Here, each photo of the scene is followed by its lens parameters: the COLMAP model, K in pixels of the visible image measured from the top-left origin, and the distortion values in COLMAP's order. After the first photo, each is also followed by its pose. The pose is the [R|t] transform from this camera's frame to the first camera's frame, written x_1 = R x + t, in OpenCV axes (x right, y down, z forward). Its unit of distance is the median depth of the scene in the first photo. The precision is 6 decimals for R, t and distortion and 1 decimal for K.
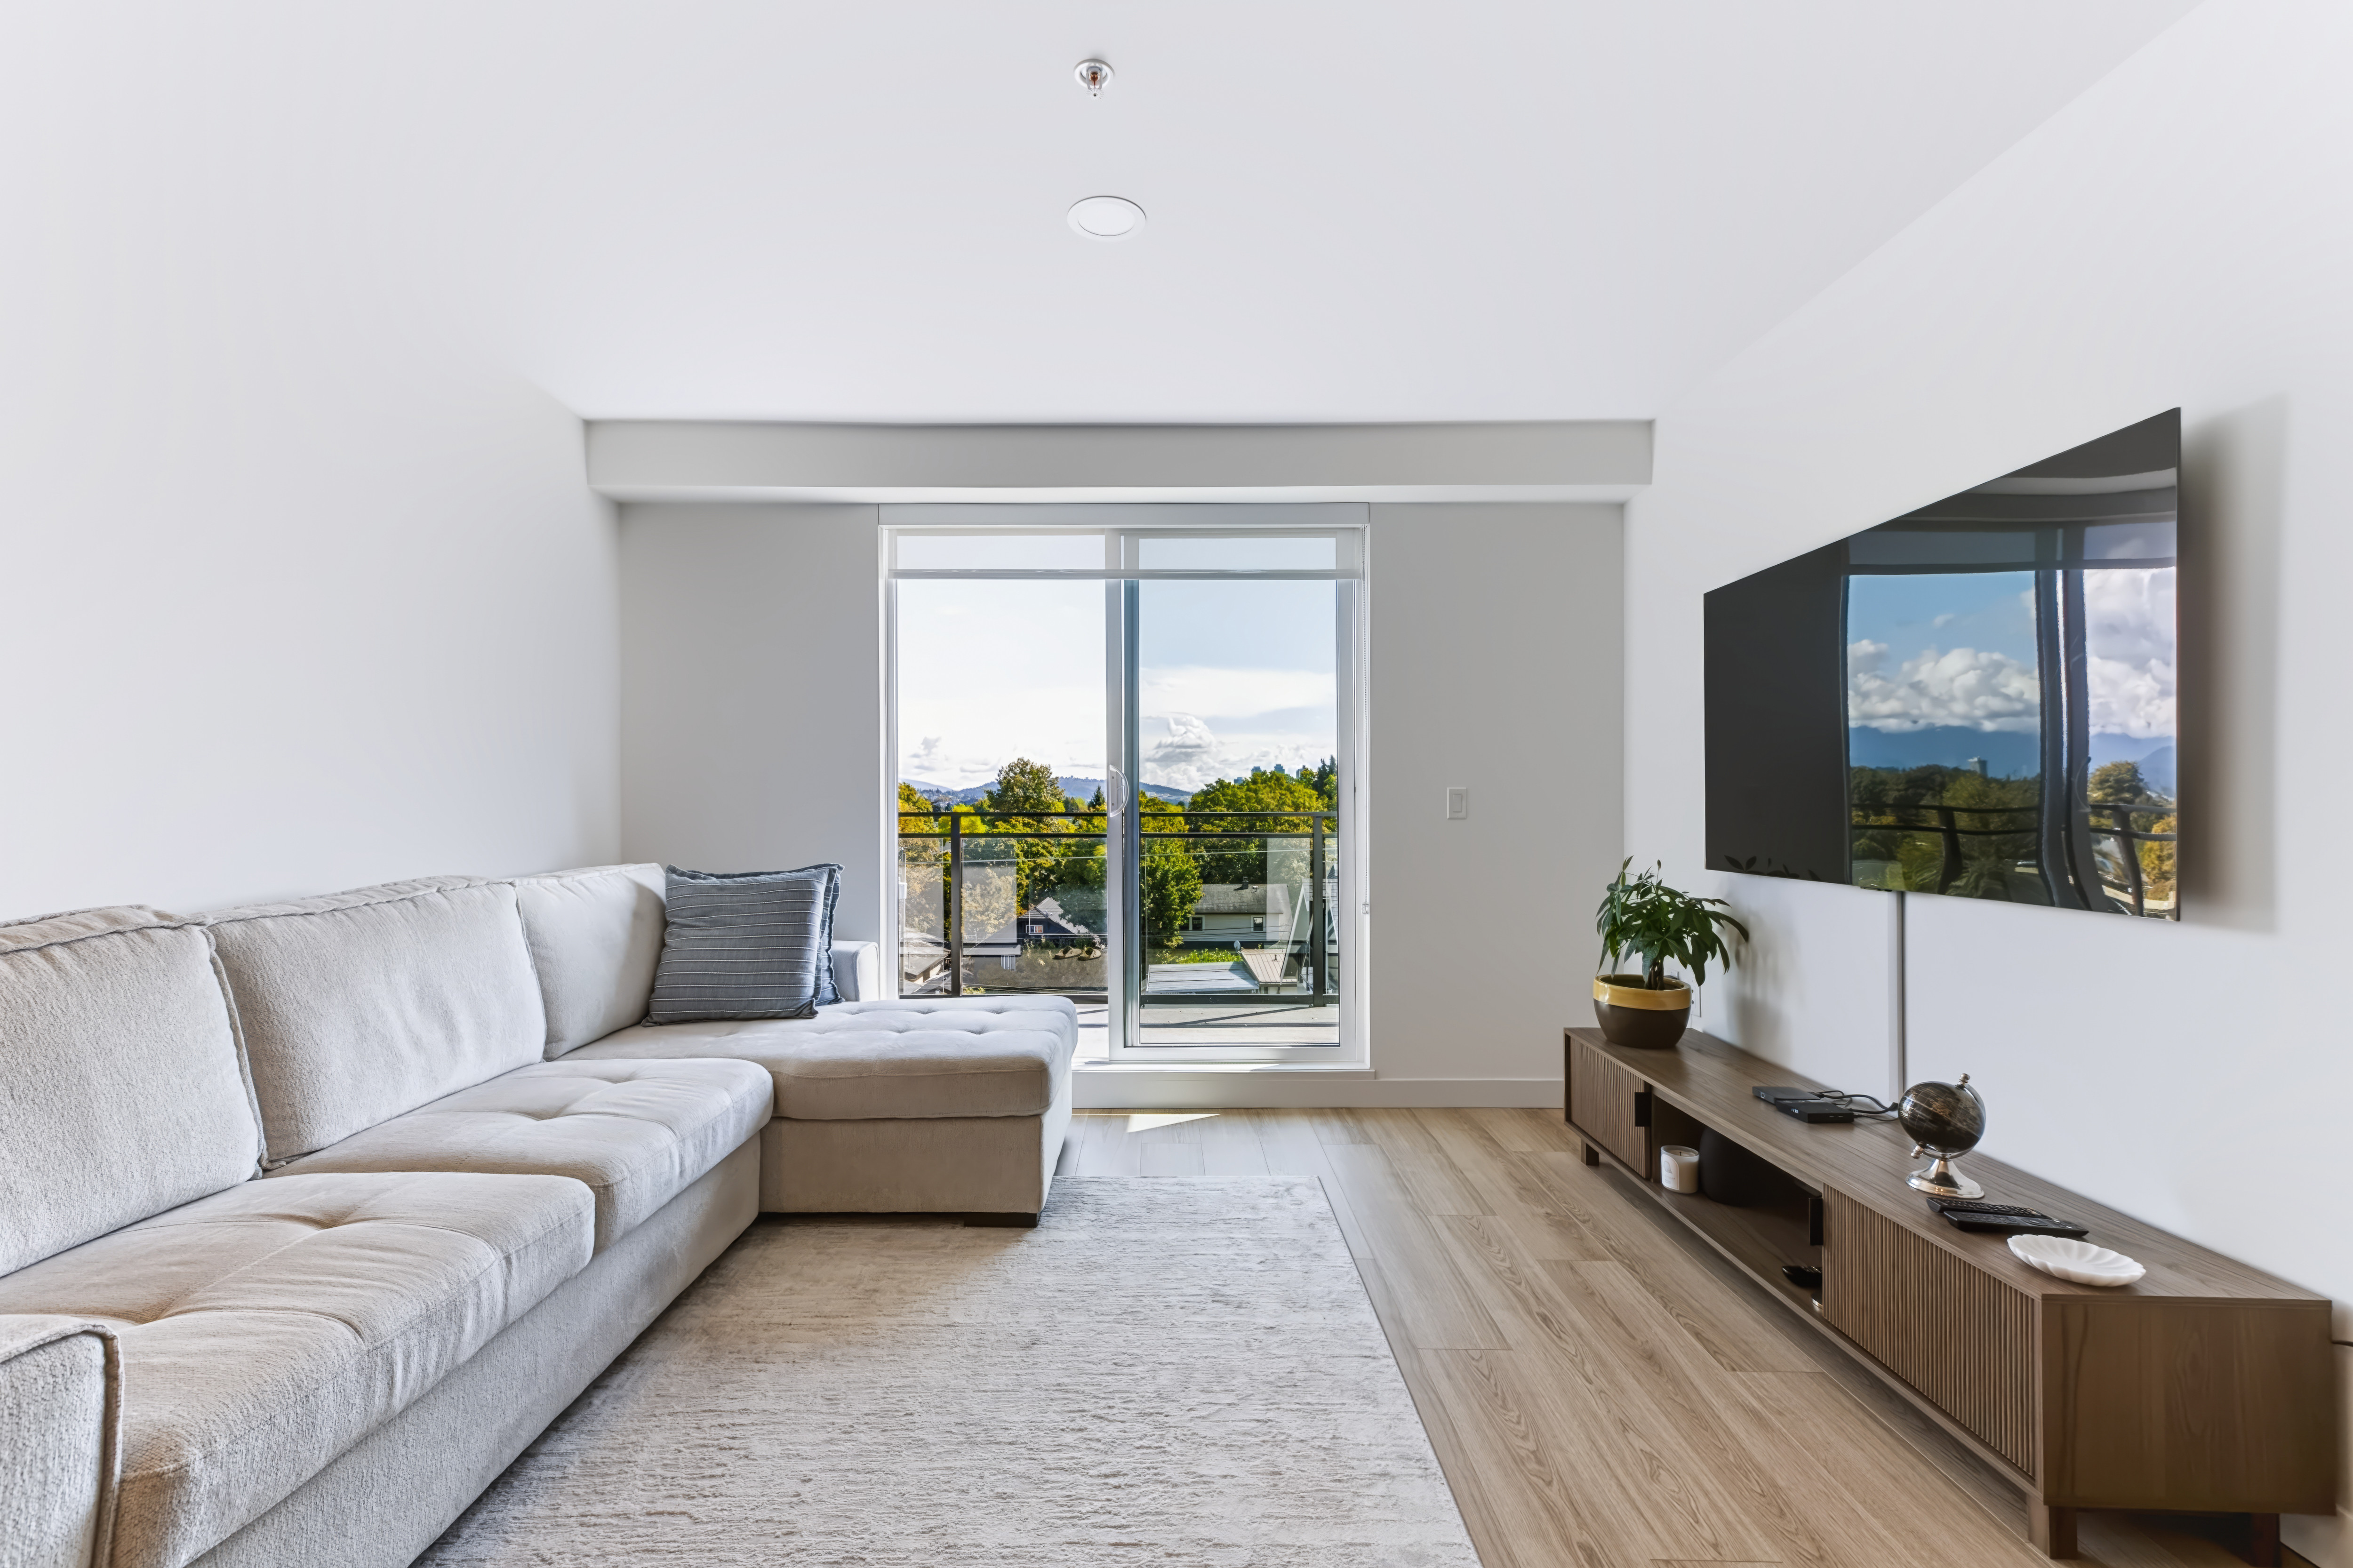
lens RADIAL K [[1056.1, 0, 1159.7], [0, 1056.1, 836.3], [0, 0, 1]] dist [0.030189, 0.000303]
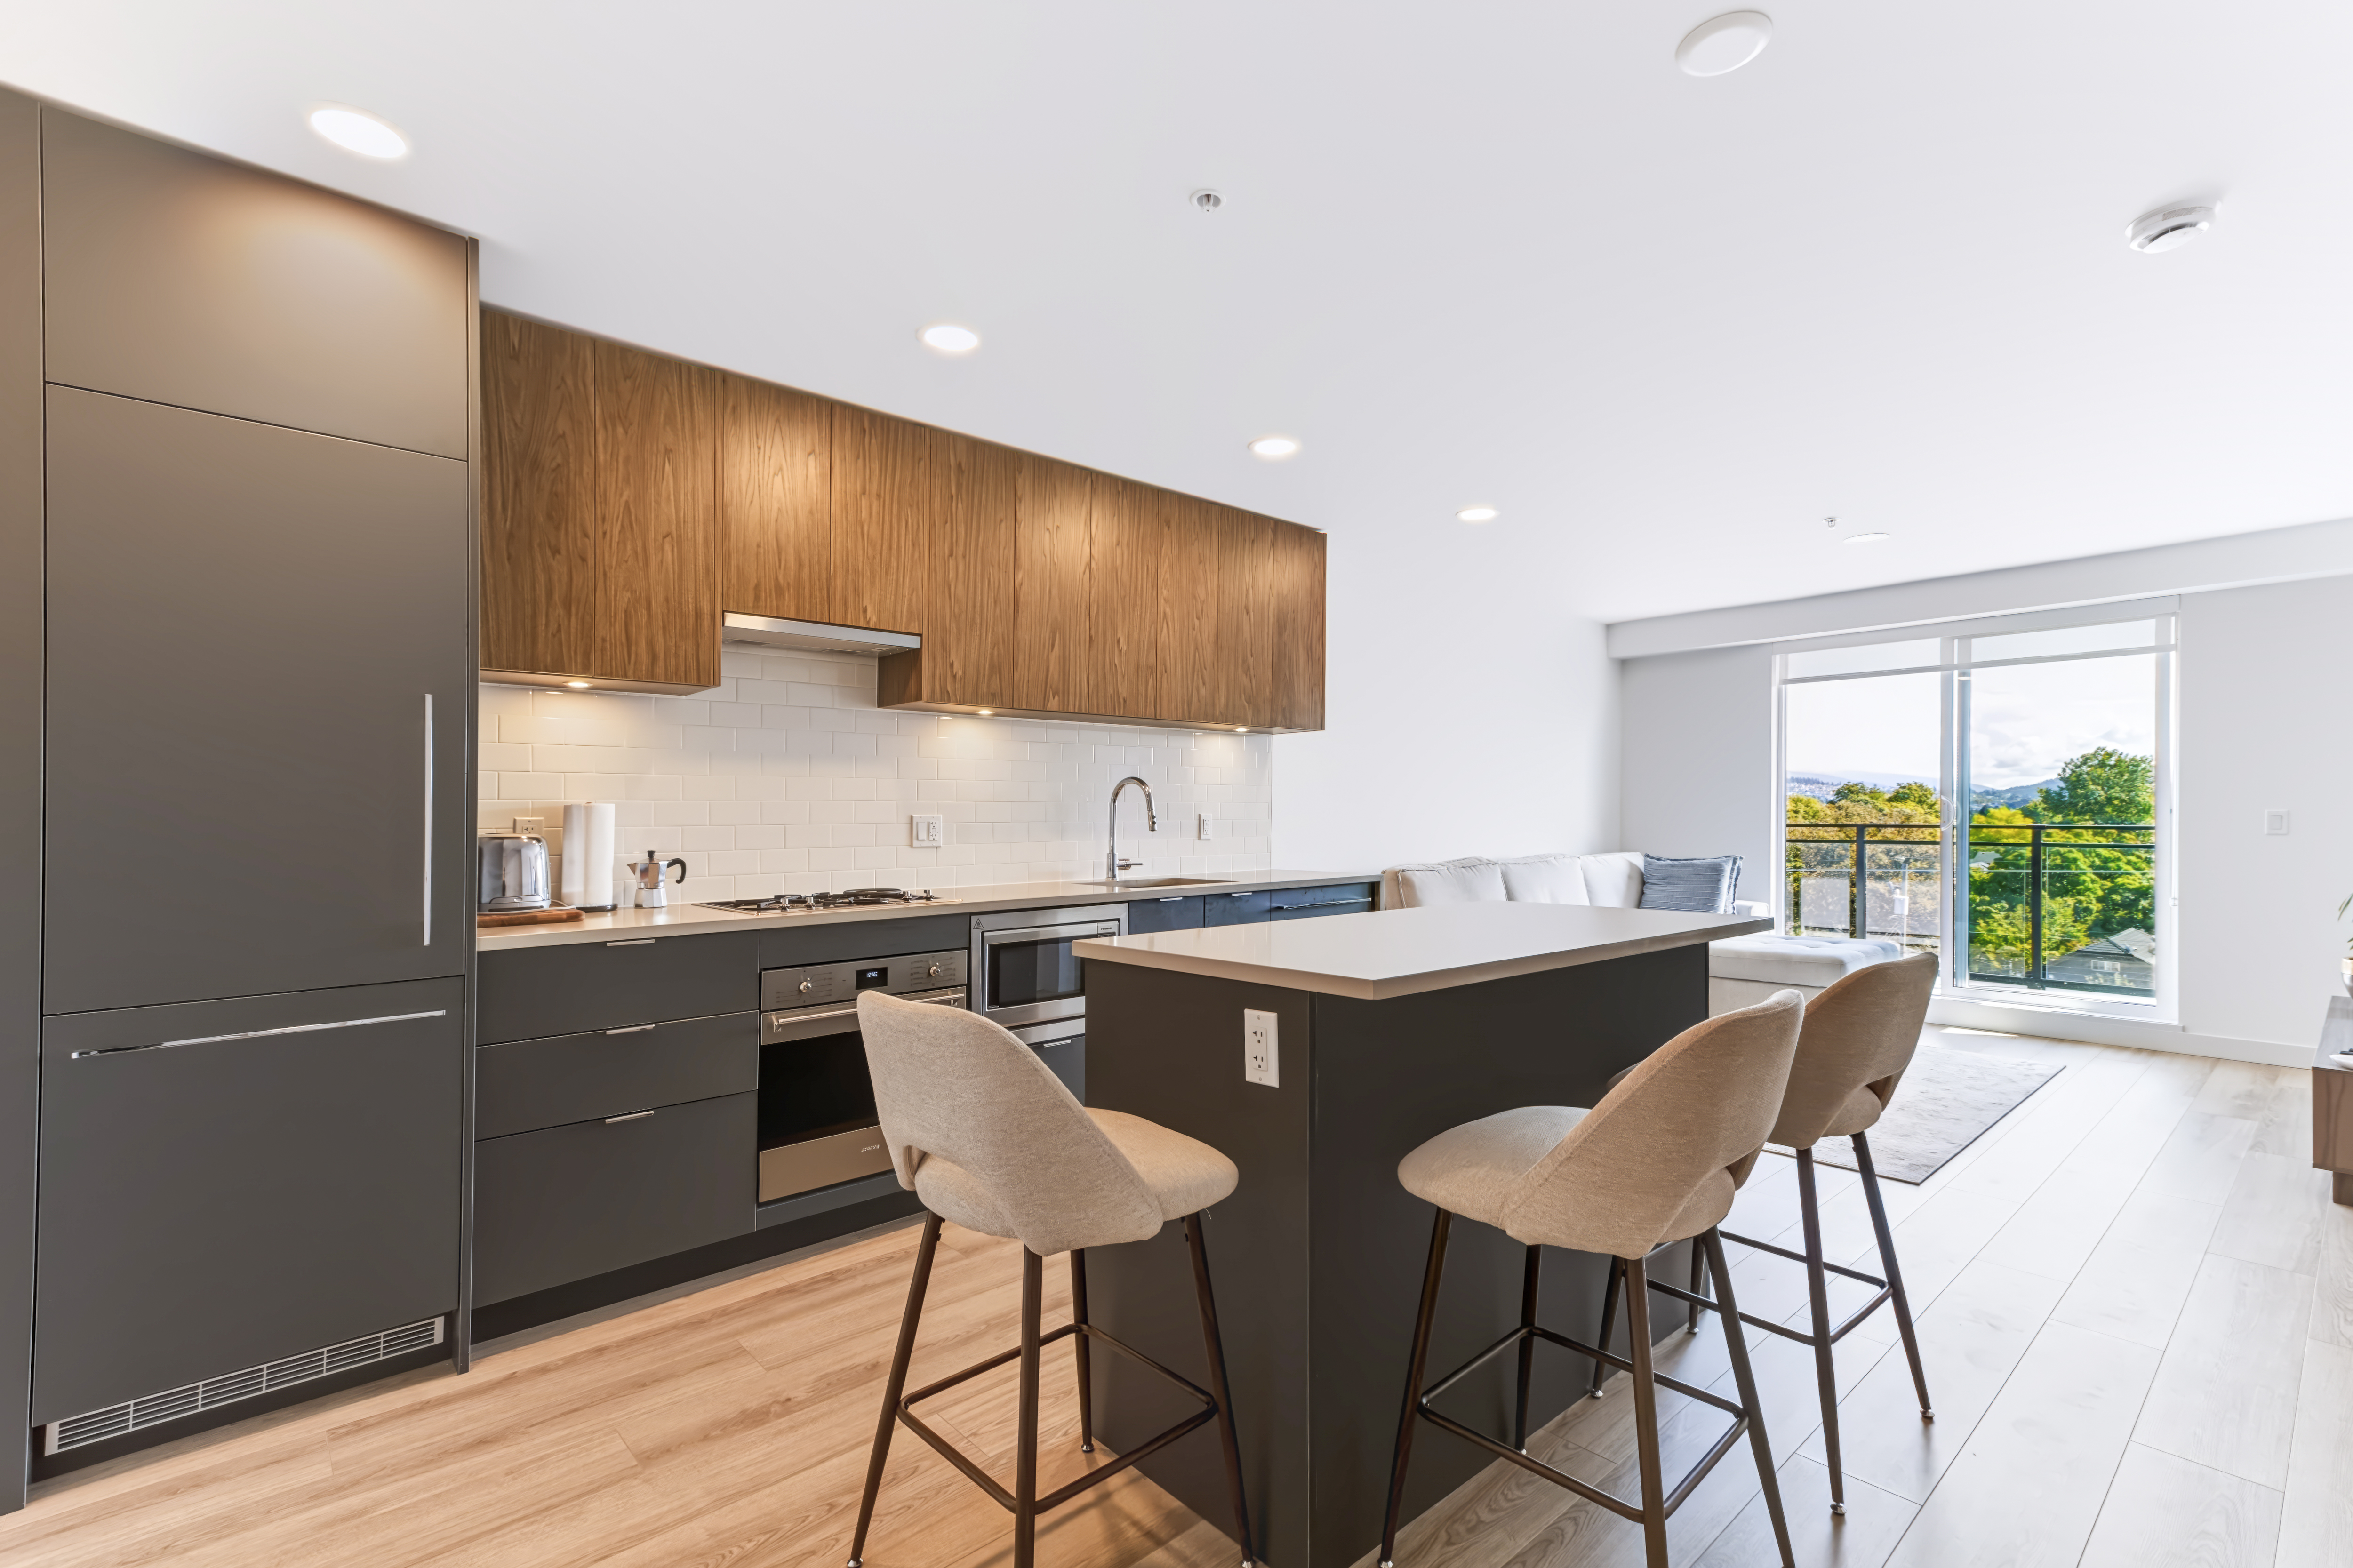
lens RADIAL K [[1049.8, 0, 1203.9], [0, 1049.8, 812.2], [0, 0, 1]] dist [0.027891, 0.000017]
pose [[0.674192, -0.004938, -0.738539, 0.478146], [-0.015379, 0.999667, -0.020722, 0.003645], [0.738396, 0.025329, 0.673892, -1.034862]]
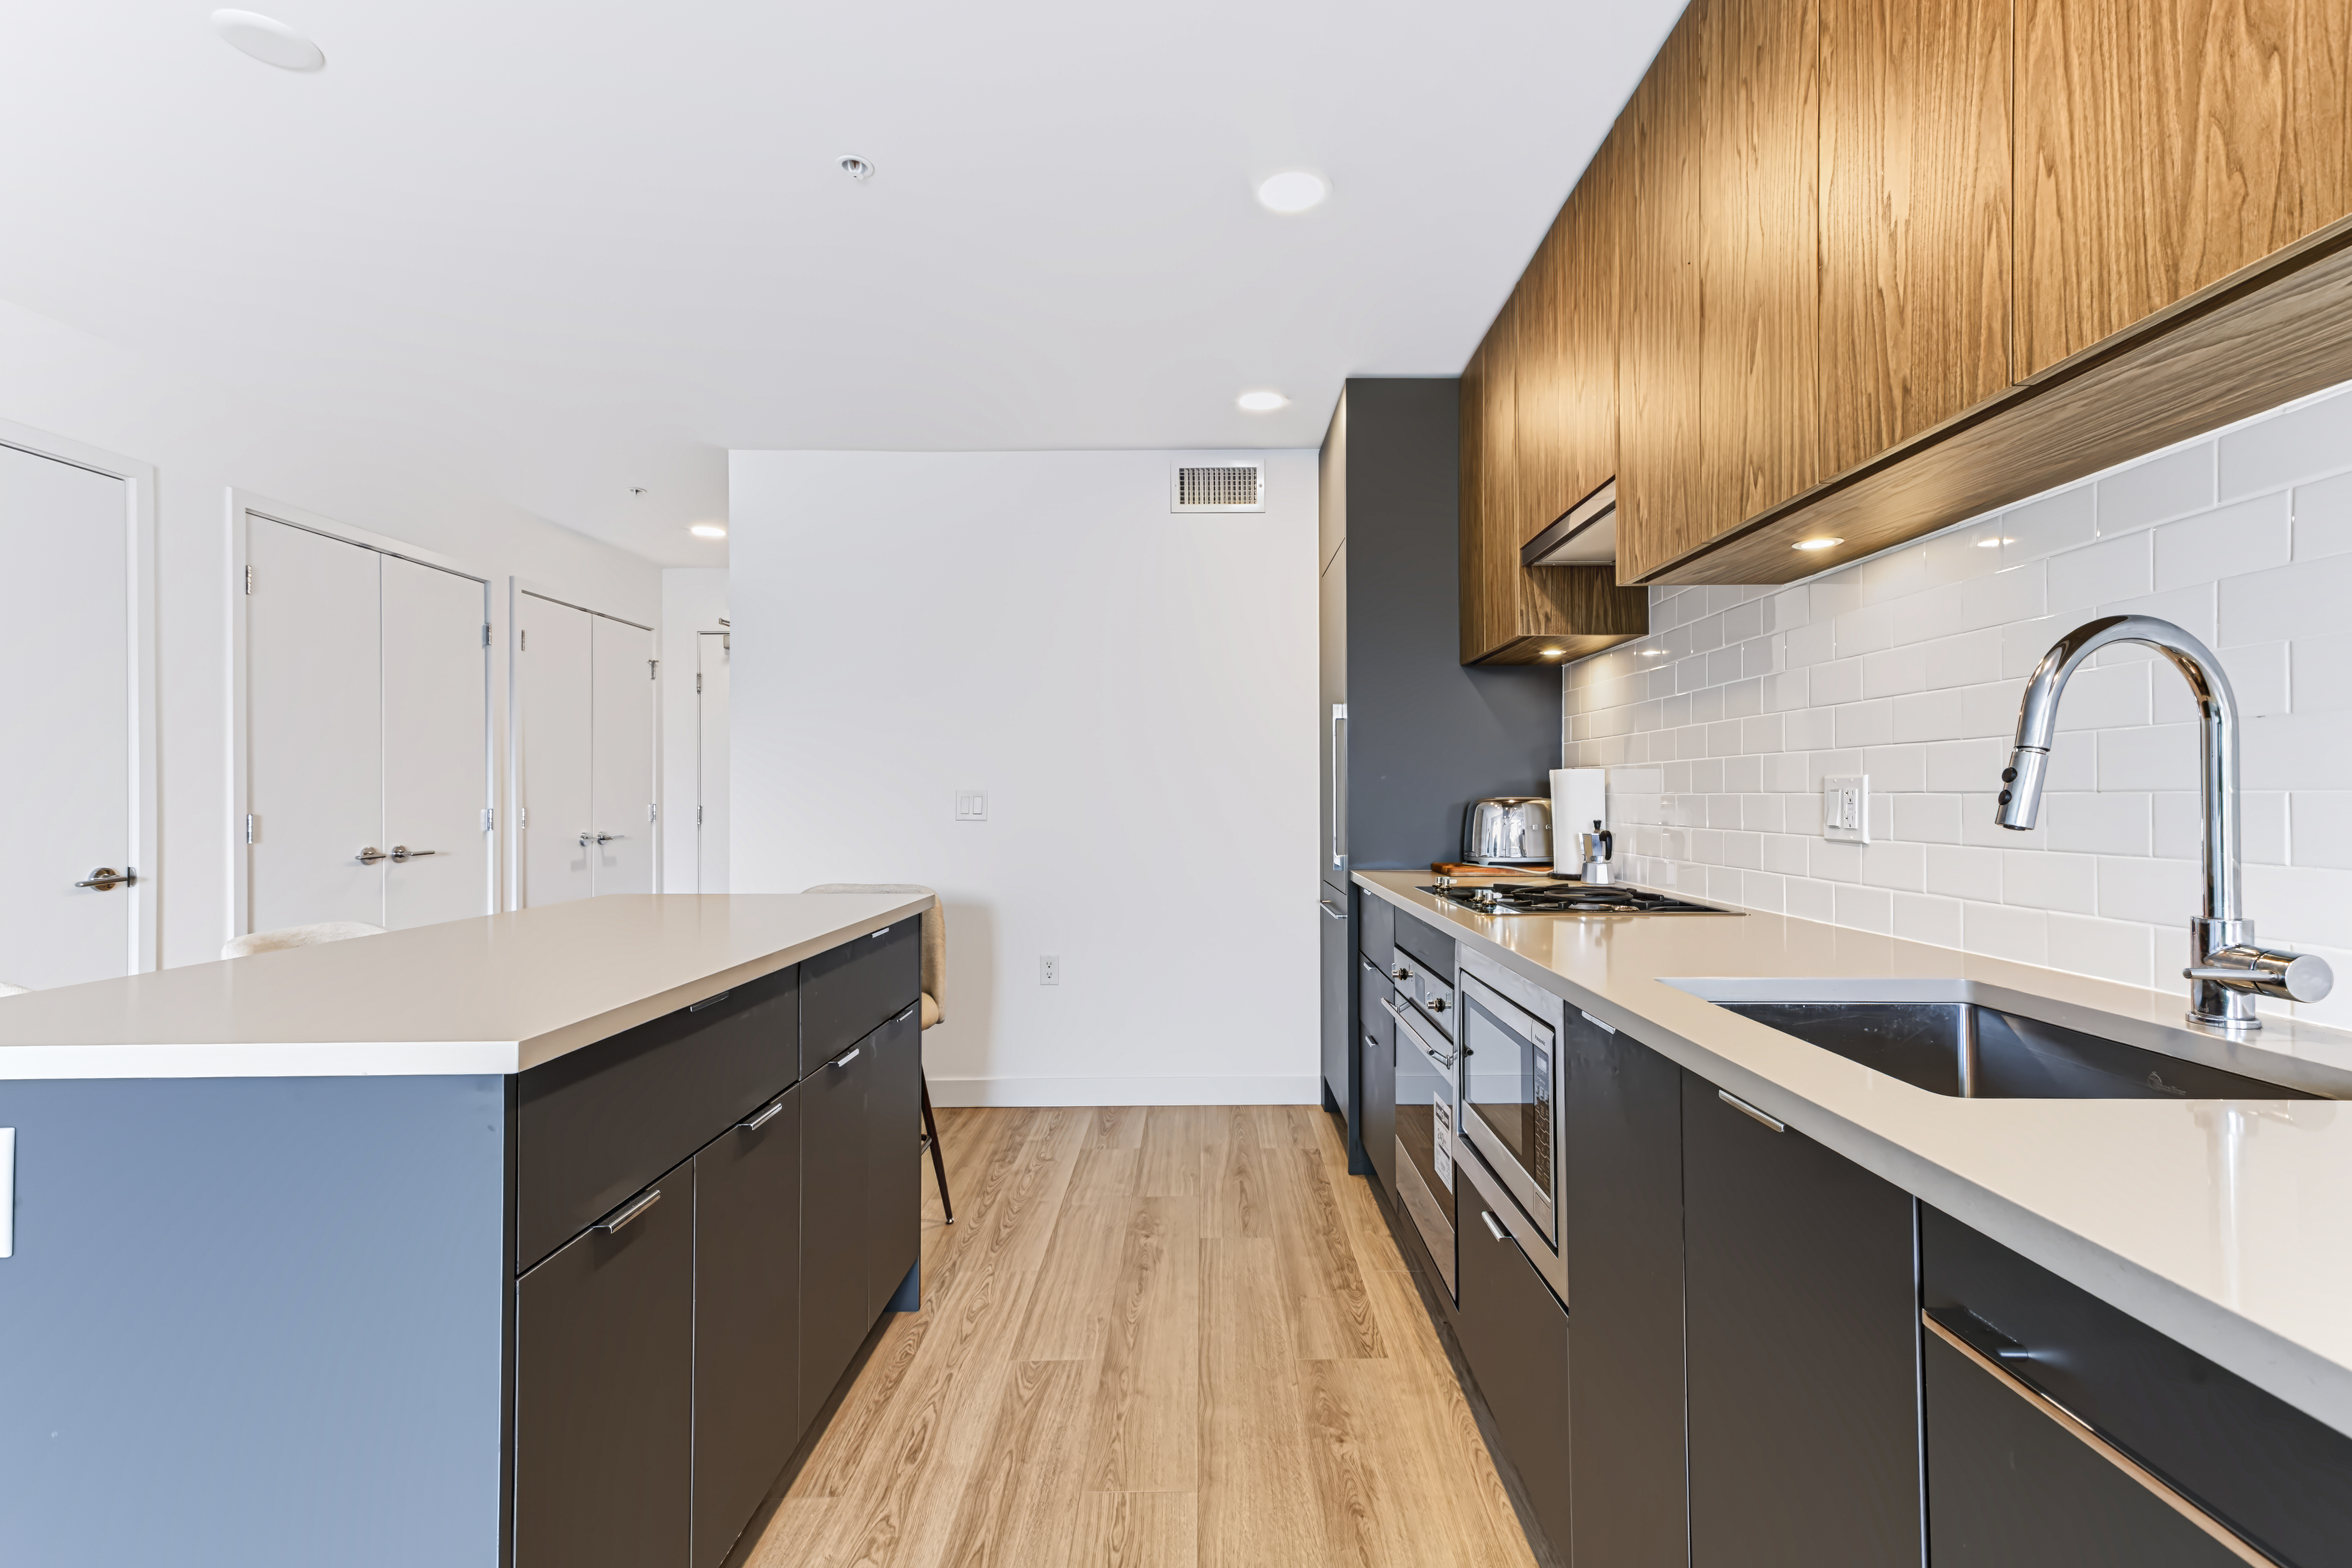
lens RADIAL K [[1062.4, 0, 1209.2], [0, 1062.4, 797.8], [0, 0, 1]] dist [0.026588, -0.000068]
pose [[-0.999974, 0.004486, -0.005627, -0.277278], [0.004315, 0.999538, 0.030073, -0.020954], [0.005759, 0.030048, -0.999532, 0.157386]]
